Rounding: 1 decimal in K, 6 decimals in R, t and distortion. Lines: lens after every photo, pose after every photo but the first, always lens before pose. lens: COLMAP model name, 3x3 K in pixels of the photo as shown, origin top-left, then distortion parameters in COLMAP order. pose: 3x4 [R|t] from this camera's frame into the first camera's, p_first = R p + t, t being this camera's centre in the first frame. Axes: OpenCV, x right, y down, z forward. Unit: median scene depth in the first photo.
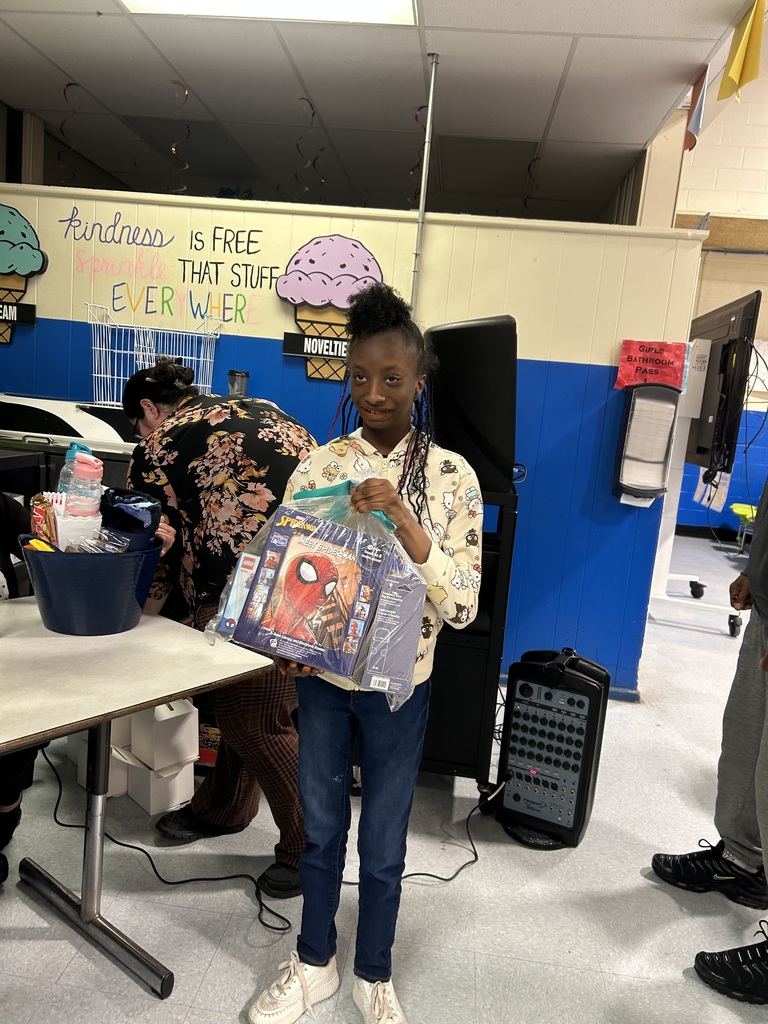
lens RADIAL K [[777.3, 0, 368.0], [0, 777.3, 521.6], [0, 0, 1]] dist [0.042588, -0.037319]
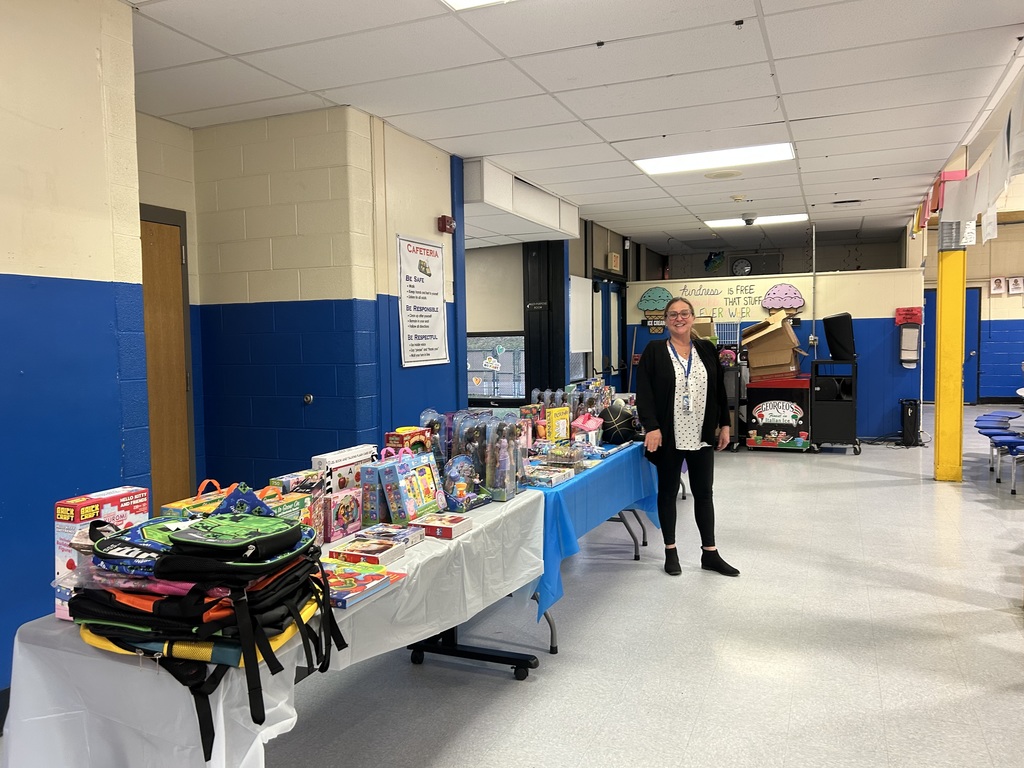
lens RADIAL K [[777.3, 0, 511.3], [0, 777.3, 386.8], [0, 0, 1]] dist [0.042588, -0.037319]
pose [[0.955912, -0.090243, -0.279444, -0.226270], [0.060832, 0.991821, -0.112204, 0.270061], [0.287284, 0.090258, 0.953583, -1.993542]]
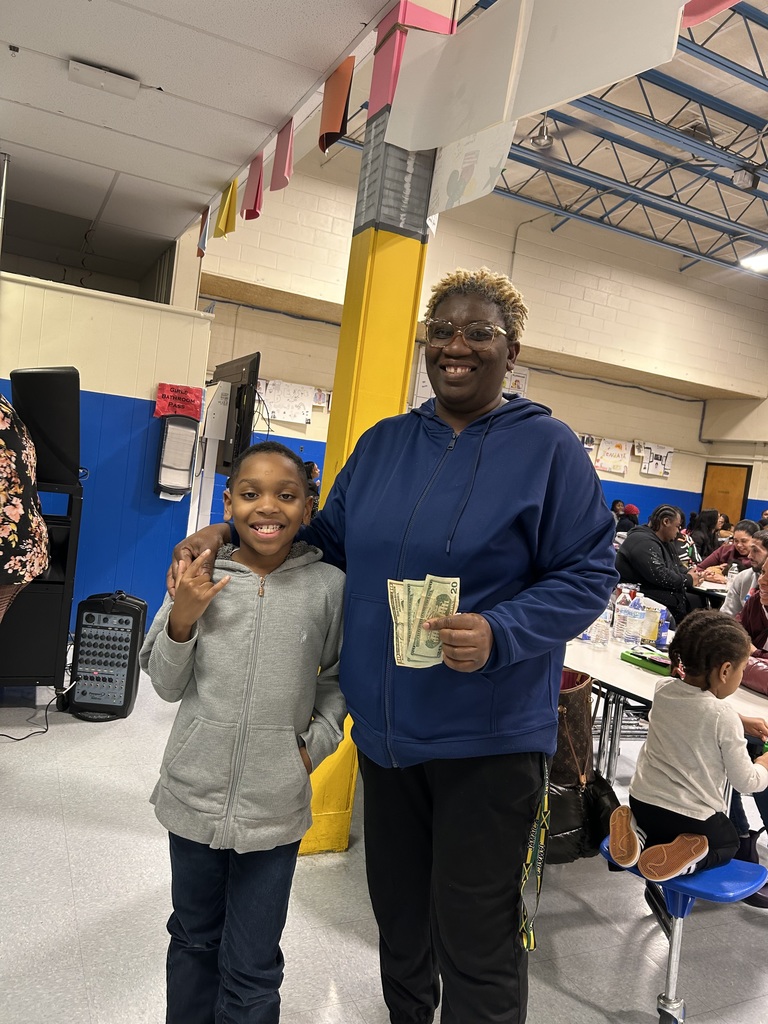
lens RADIAL K [[777.3, 0, 387.6], [0, 777.3, 497.5], [0, 0, 1]] dist [0.042588, -0.037319]
pose [[0.844470, -0.004252, 0.535585, -0.078901], [0.031869, 0.998596, -0.042320, 0.046332], [-0.534653, 0.052806, 0.843420, -0.390882]]
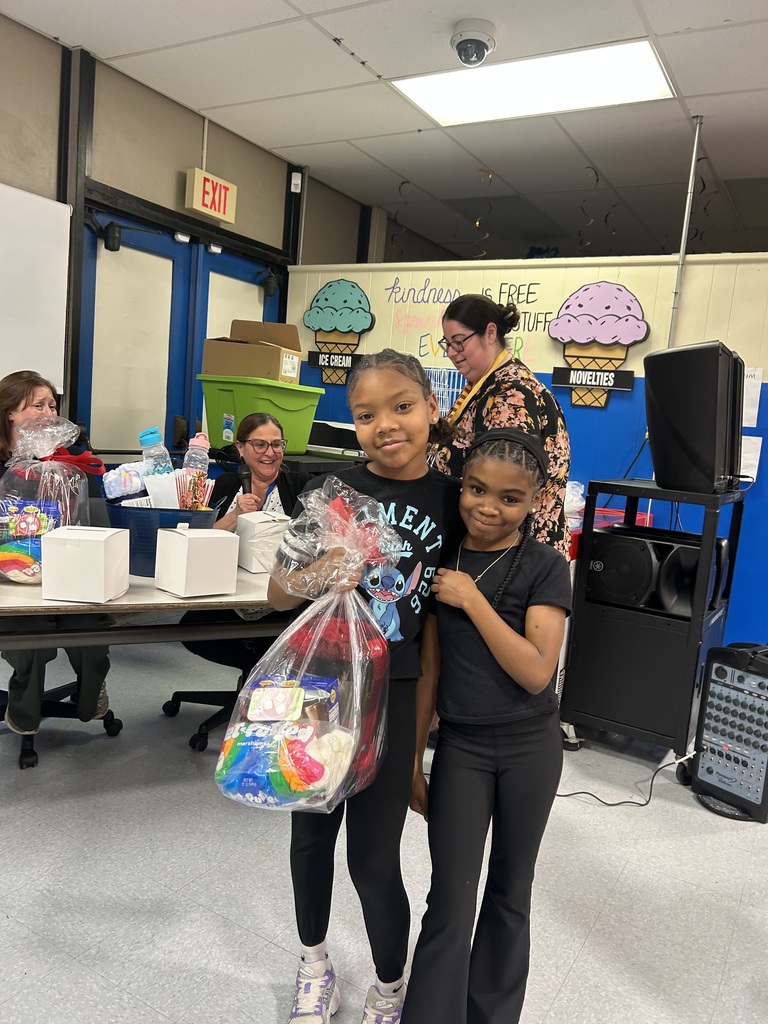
lens RADIAL K [[777.3, 0, 388.4], [0, 777.3, 515.0], [0, 0, 1]] dist [0.042588, -0.037319]
pose [[0.918348, 0.038039, -0.393940, 0.136035], [-0.063859, 0.996570, -0.052639, 0.056025], [0.390587, 0.073497, 0.917627, -0.152535]]
